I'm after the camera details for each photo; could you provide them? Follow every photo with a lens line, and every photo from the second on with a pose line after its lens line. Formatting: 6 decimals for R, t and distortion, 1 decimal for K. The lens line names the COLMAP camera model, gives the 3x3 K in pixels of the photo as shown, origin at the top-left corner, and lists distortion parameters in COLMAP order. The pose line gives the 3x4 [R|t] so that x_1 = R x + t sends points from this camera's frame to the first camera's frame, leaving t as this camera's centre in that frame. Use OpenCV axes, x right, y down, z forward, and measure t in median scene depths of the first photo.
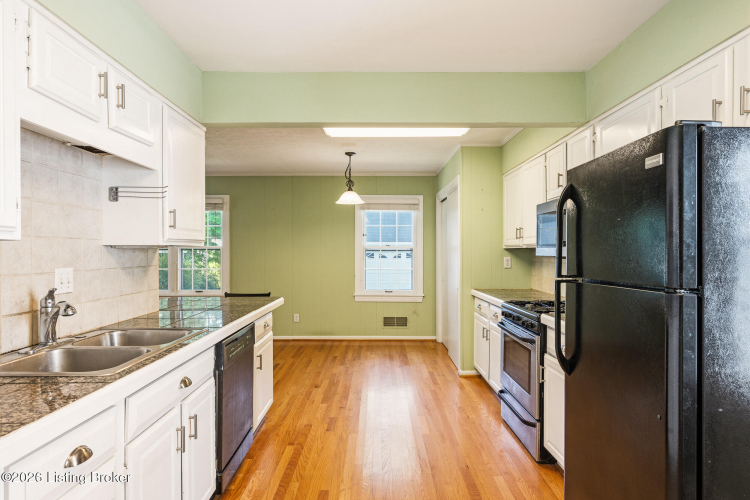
lens RADIAL K [[441.8, 0, 372.9], [0, 441.8, 251.1], [0, 0, 1]] dist [-0.000166, 0.001130]
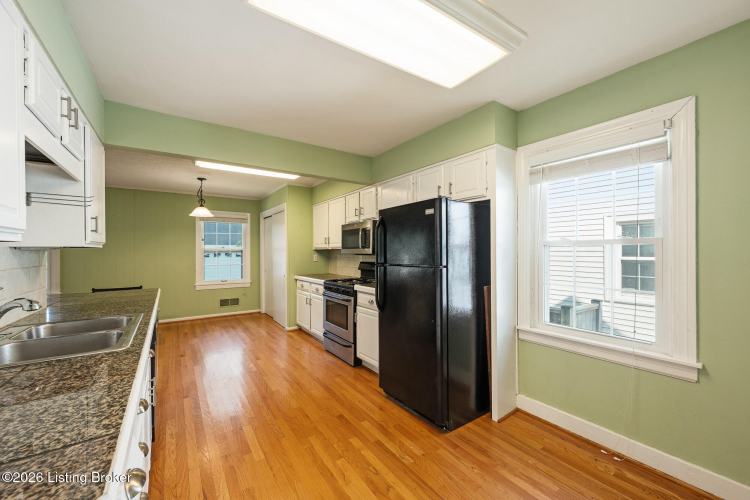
lens RADIAL K [[293.7, 0, 370.8], [0, 293.7, 250.0], [0, 0, 1]] dist [0.001769, -0.000200]
pose [[0.825733, -0.001909, 0.564058, -0.203508], [0.005279, 0.999977, -0.004343, 0.001691], [-0.564037, 0.006564, 0.825724, -0.040146]]
